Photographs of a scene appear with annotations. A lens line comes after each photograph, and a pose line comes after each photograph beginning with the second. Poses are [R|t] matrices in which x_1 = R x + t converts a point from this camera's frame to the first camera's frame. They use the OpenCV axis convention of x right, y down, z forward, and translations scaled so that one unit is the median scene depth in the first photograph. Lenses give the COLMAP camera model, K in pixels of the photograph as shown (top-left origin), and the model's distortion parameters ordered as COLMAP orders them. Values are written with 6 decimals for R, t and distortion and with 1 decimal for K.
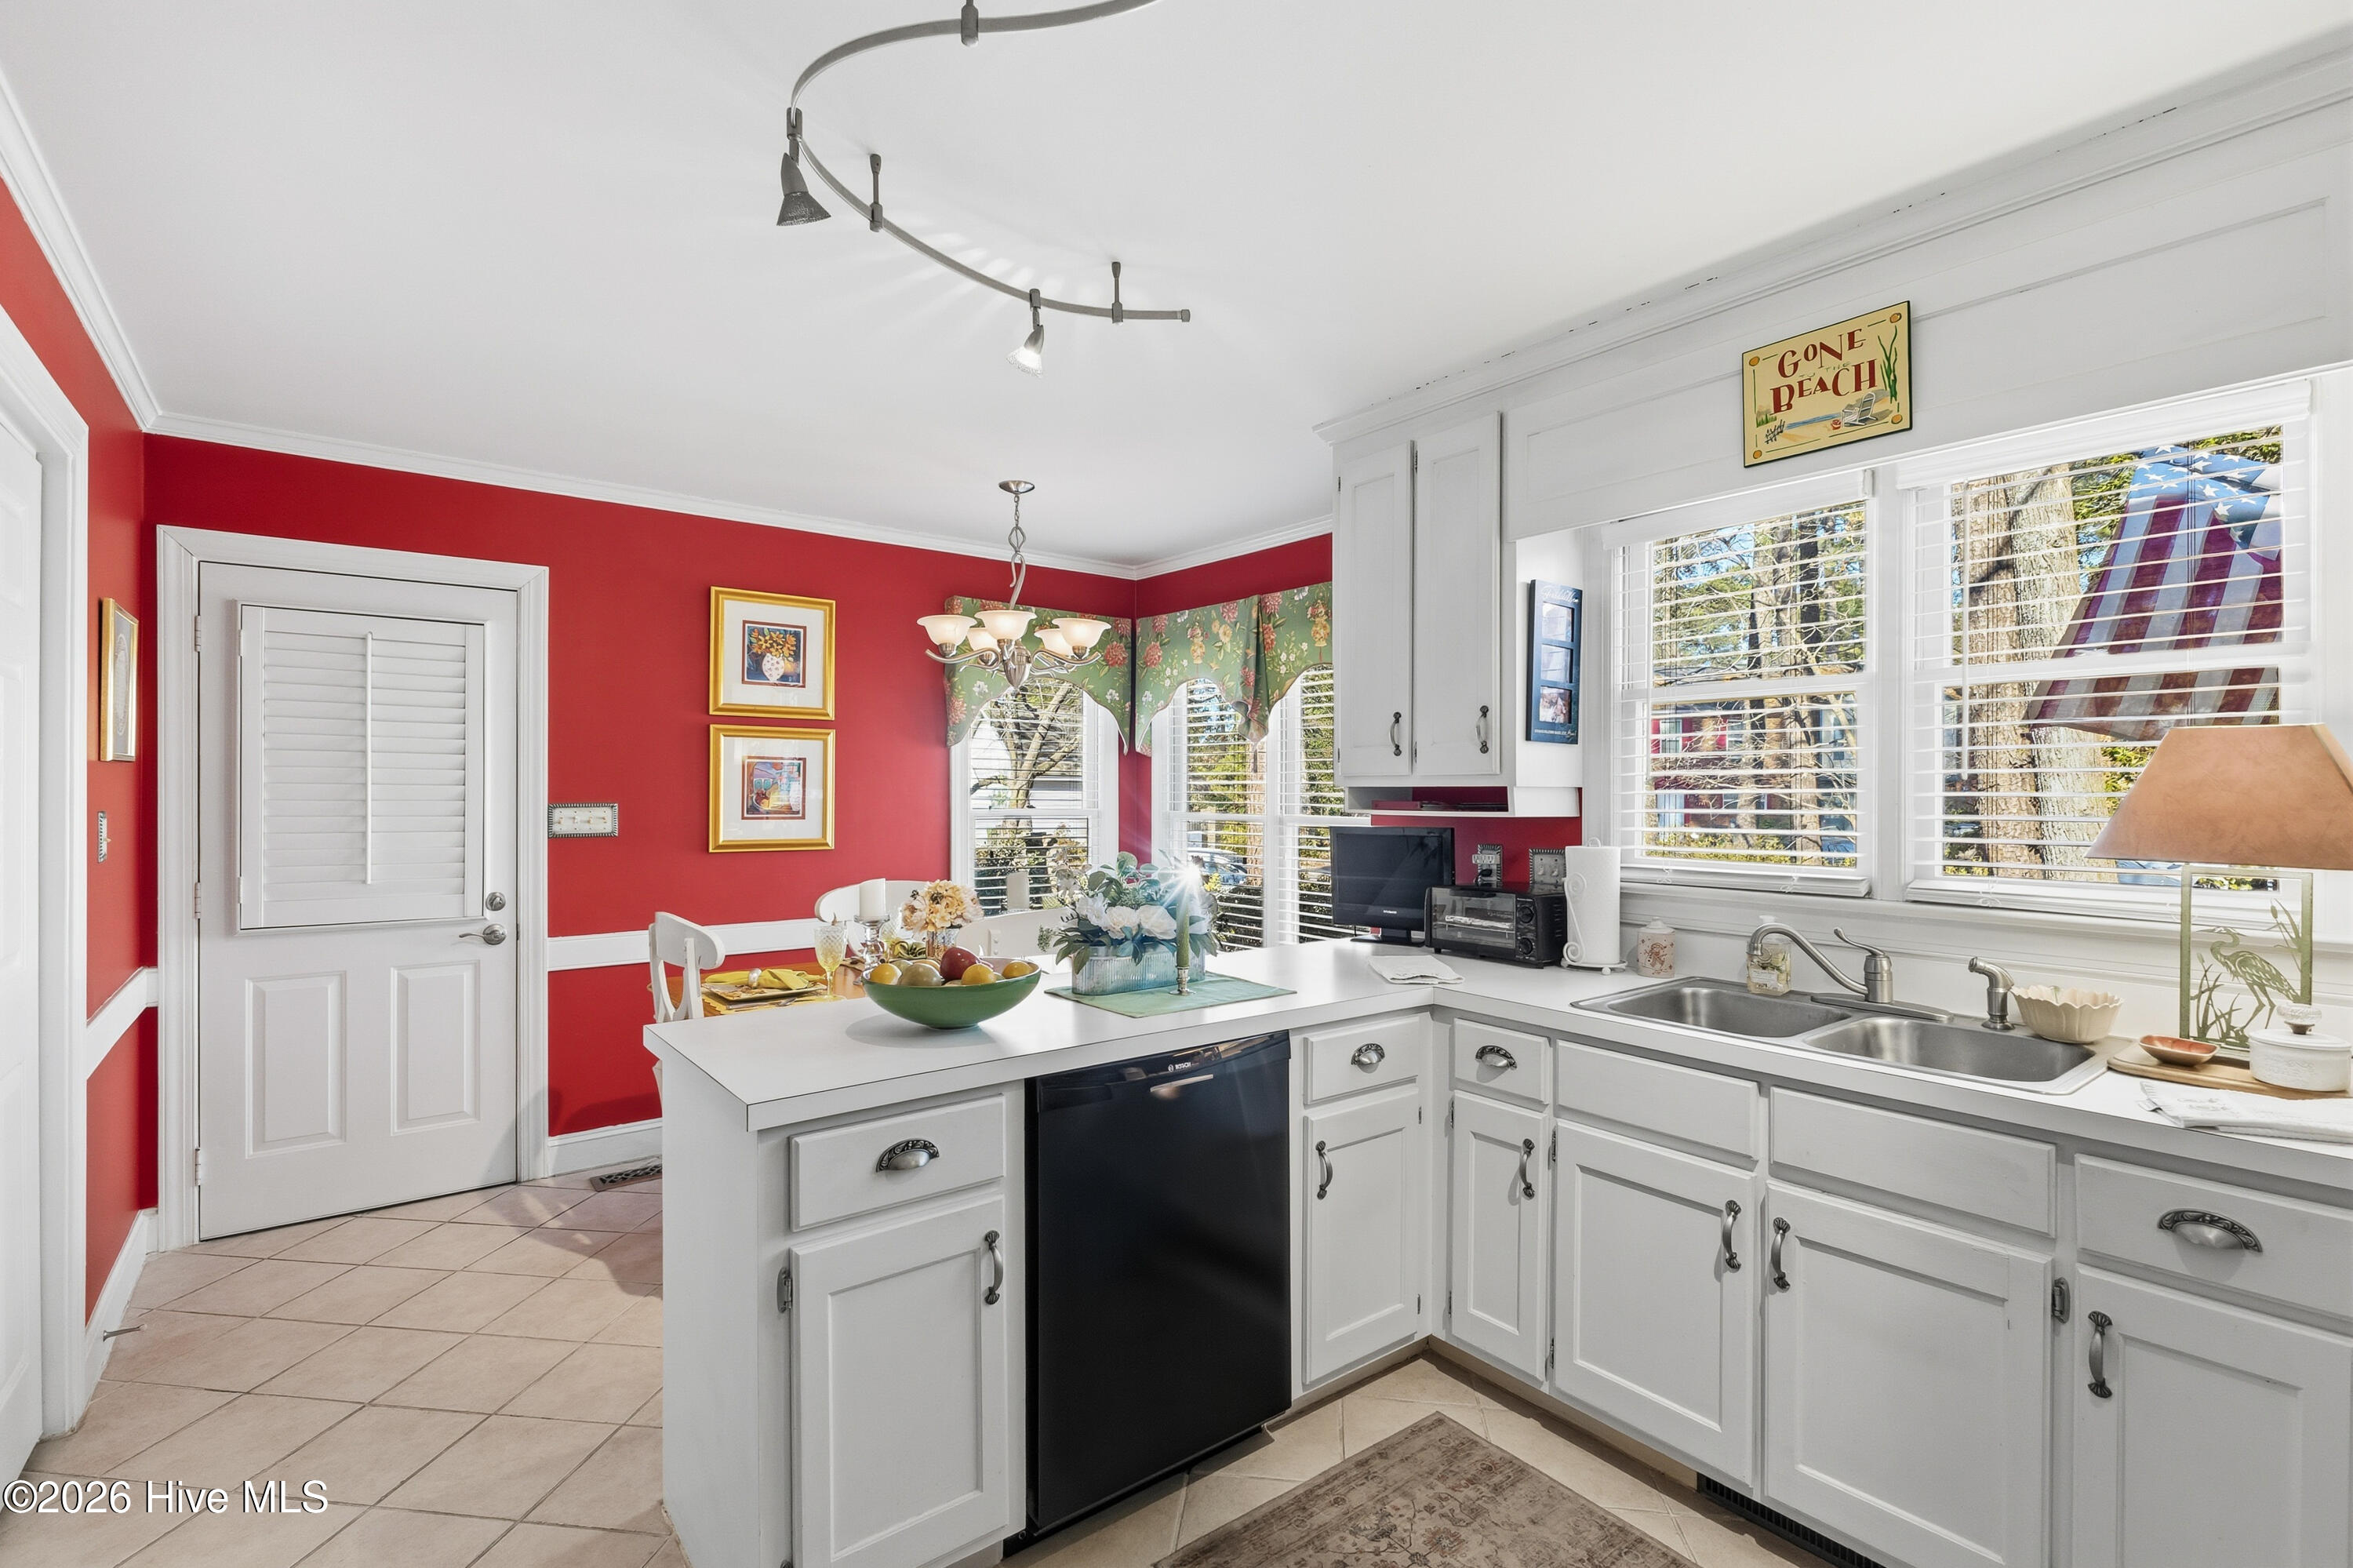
lens RADIAL K [[1078.7, 0, 1175.7], [0, 1078.7, 785.5], [0, 0, 1]] dist [0.001156, -0.001591]
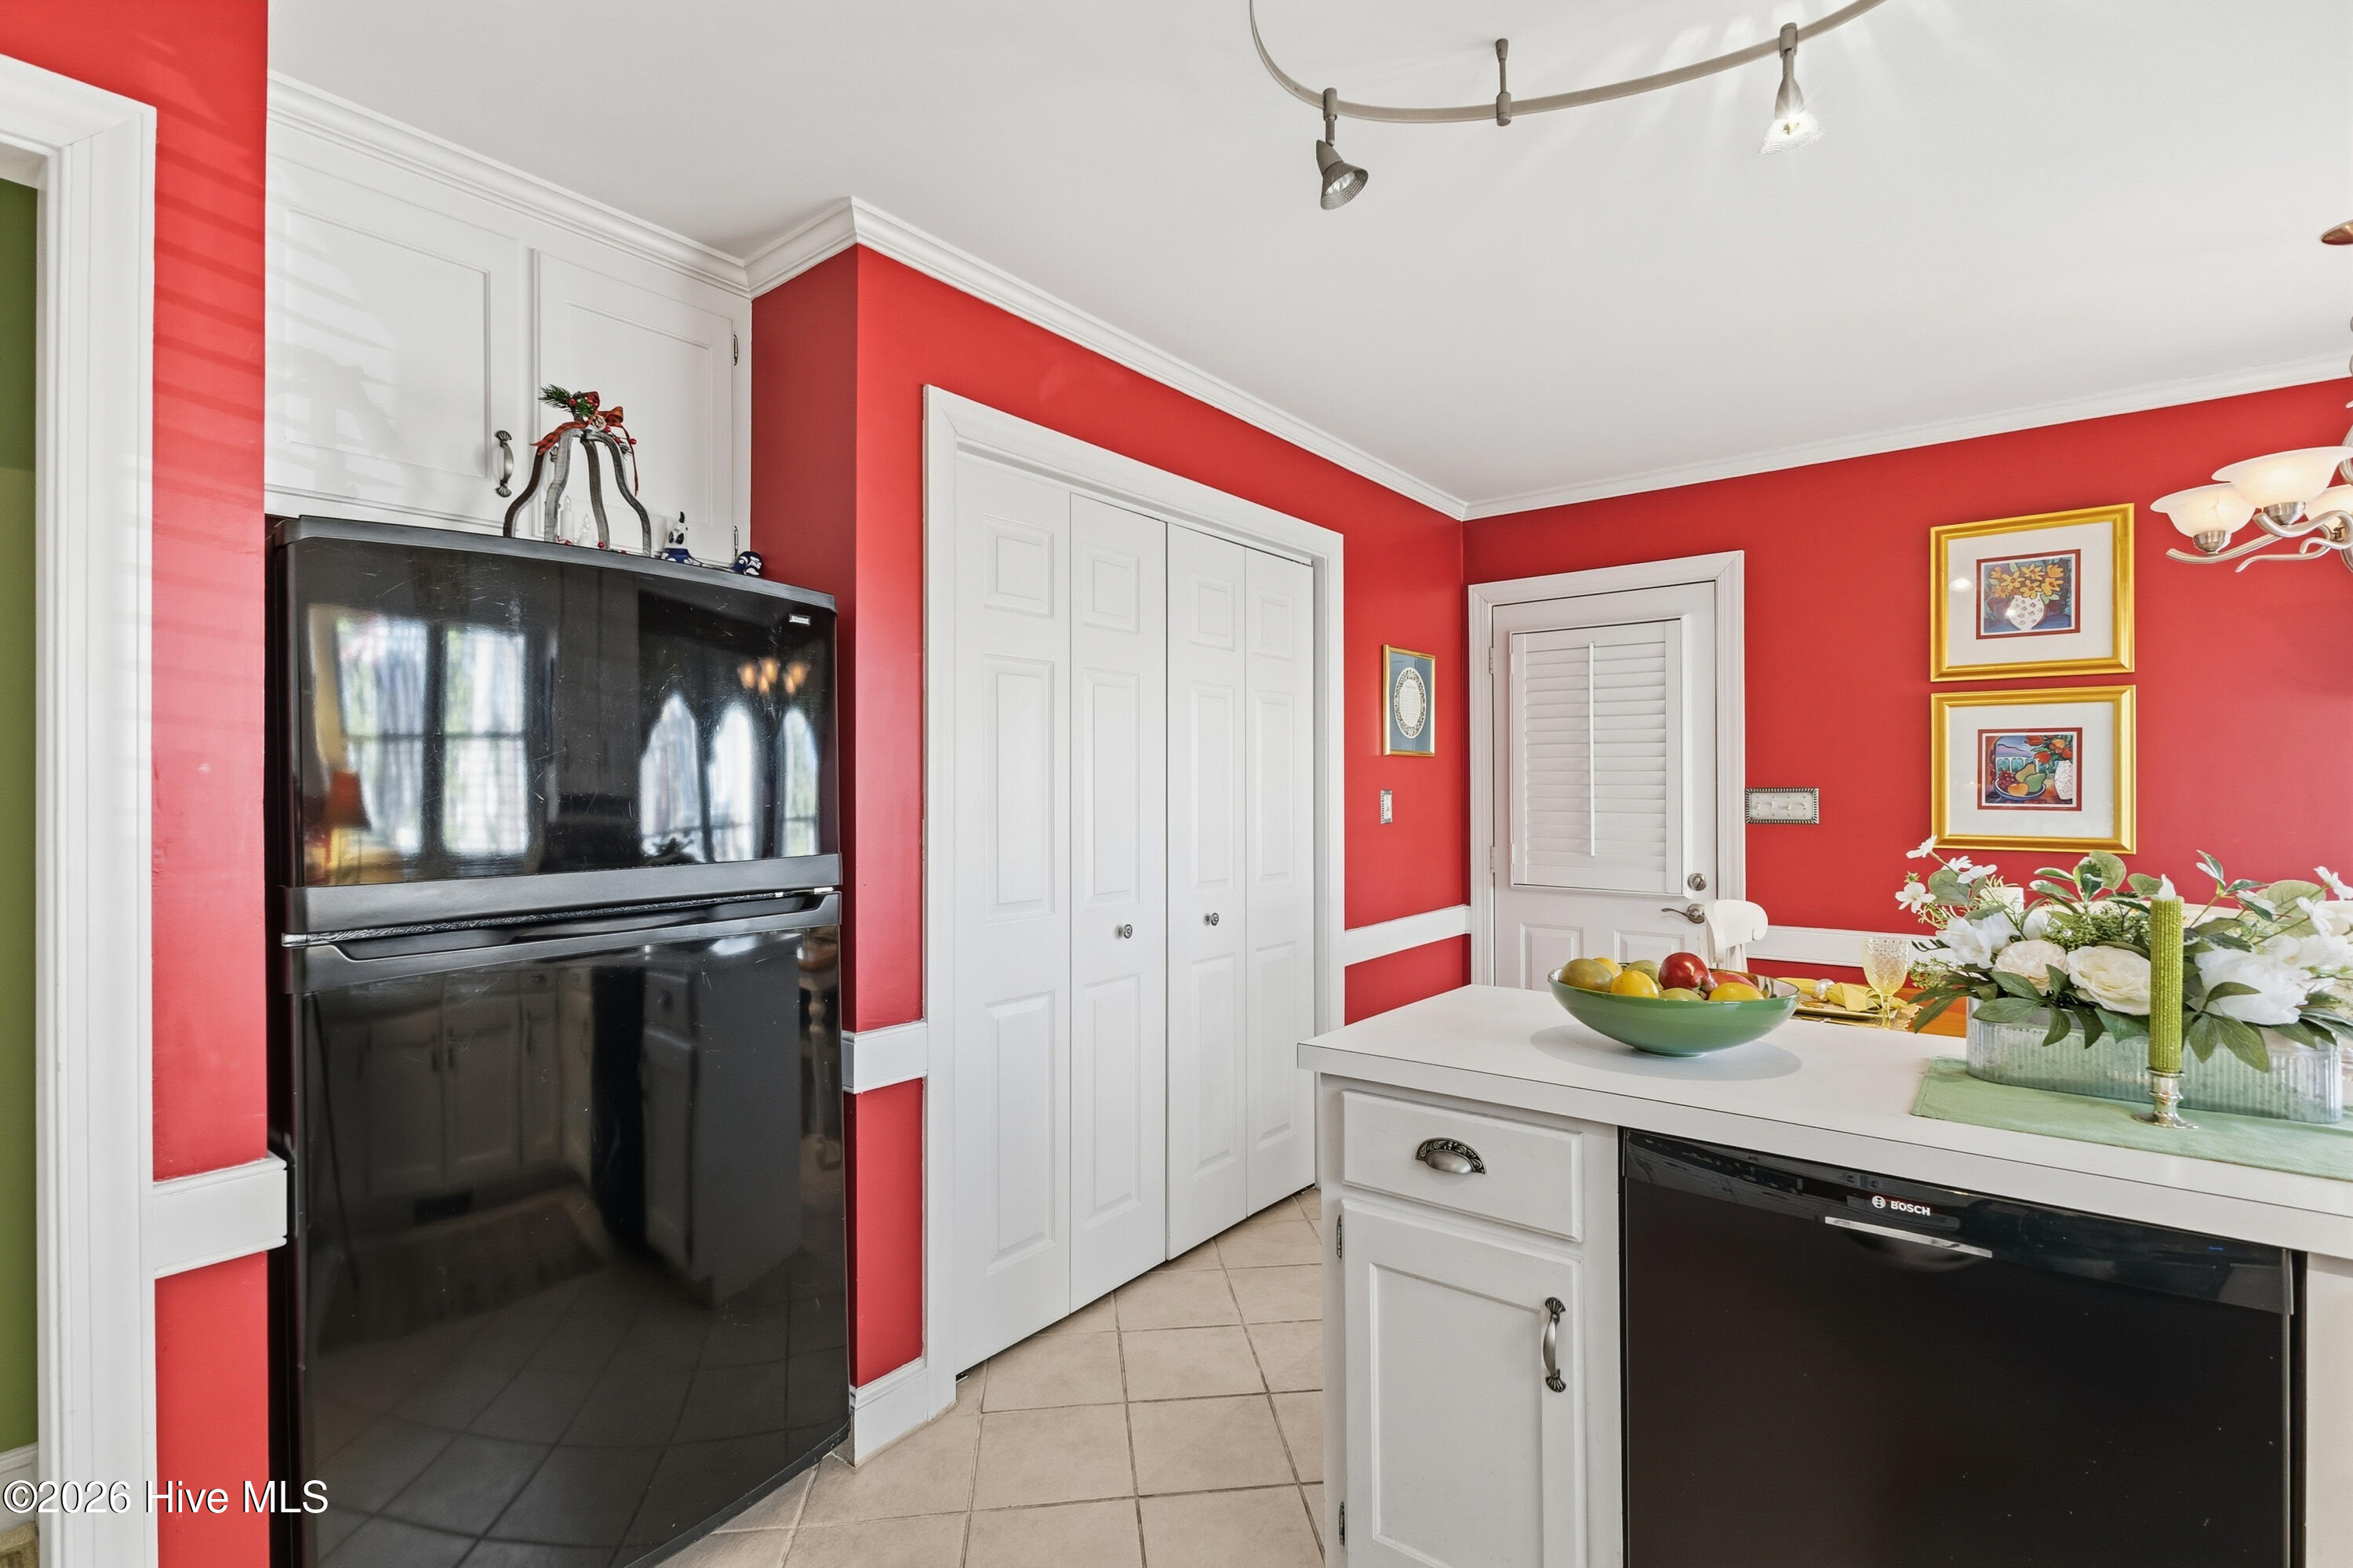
lens RADIAL K [[1078.7, 0, 1180.0], [0, 1078.7, 785.6], [0, 0, 1]] dist [0.001156, -0.001591]
pose [[0.242291, -0.007079, -0.970178, 0.296306], [0.003826, 0.999973, -0.006340, 0.021735], [0.970196, -0.002176, 0.242312, 0.298769]]
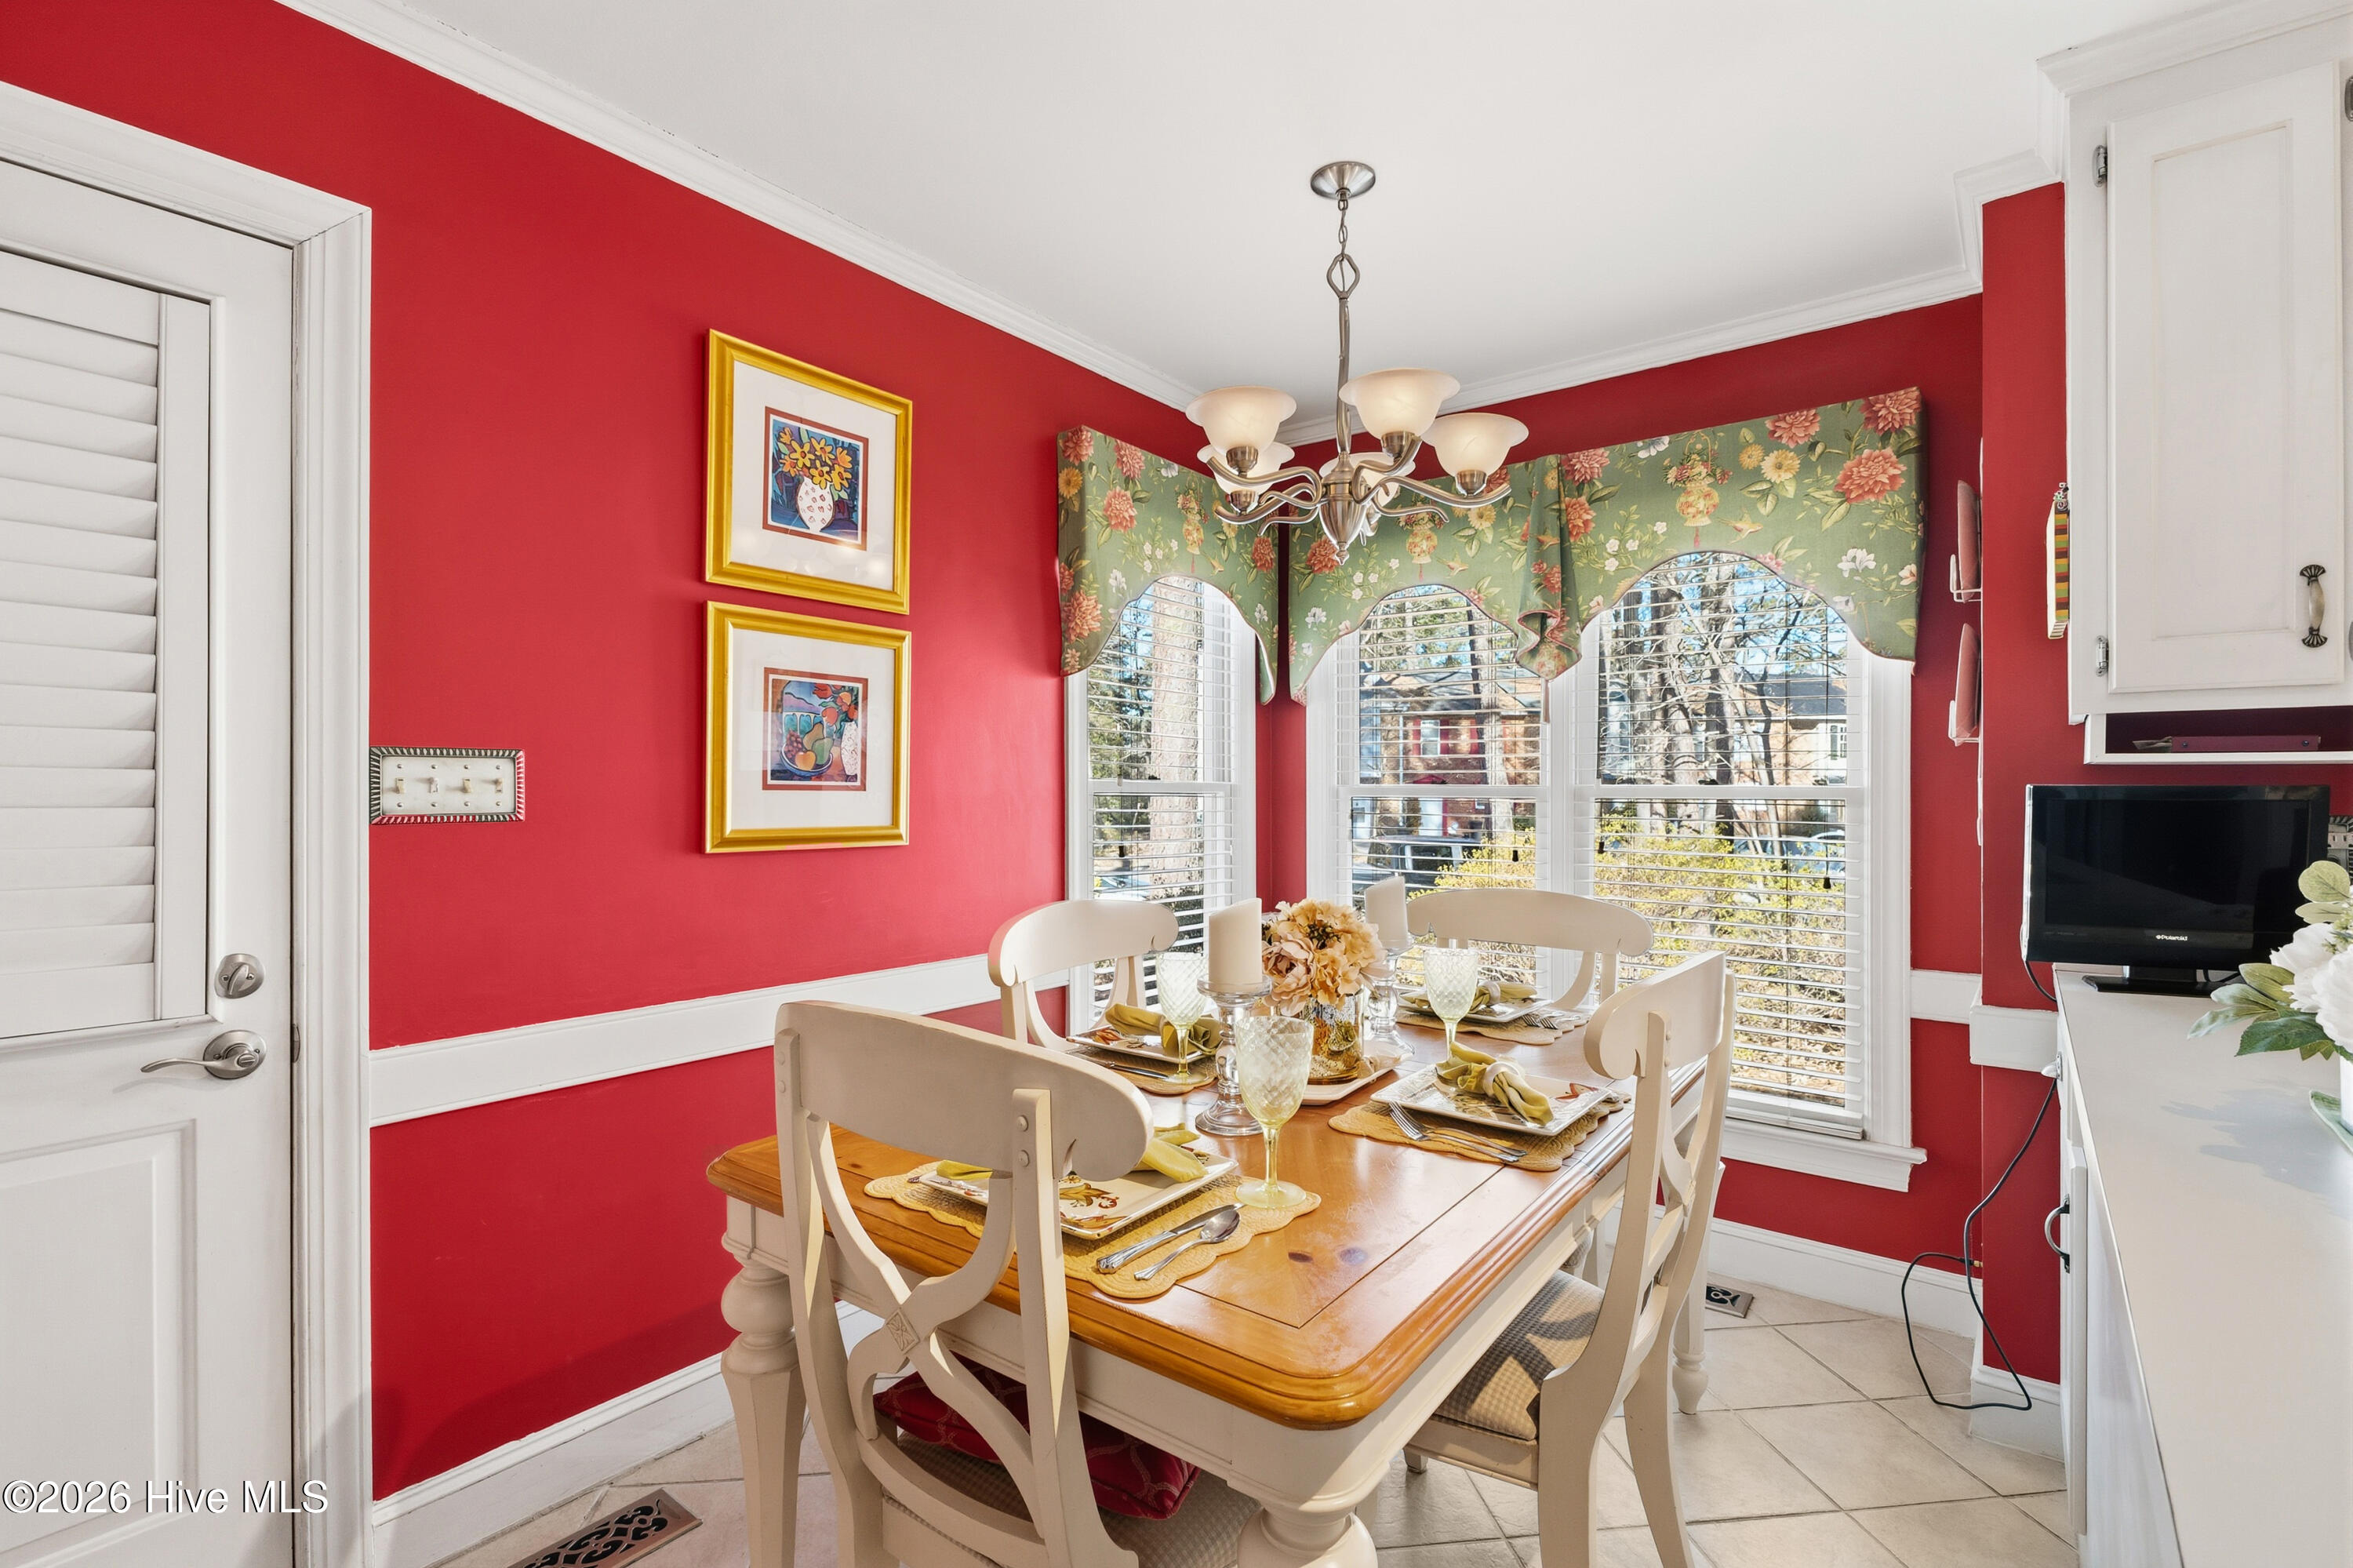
lens RADIAL K [[1078.7, 0, 1181.8], [0, 1078.7, 785.1], [0, 0, 1]] dist [0.001156, -0.001591]
pose [[0.969359, 0.001006, 0.245648, -0.429428], [-0.000955, 0.999999, -0.000325, 0.037899], [-0.245648, 0.000080, 0.969359, 0.572714]]
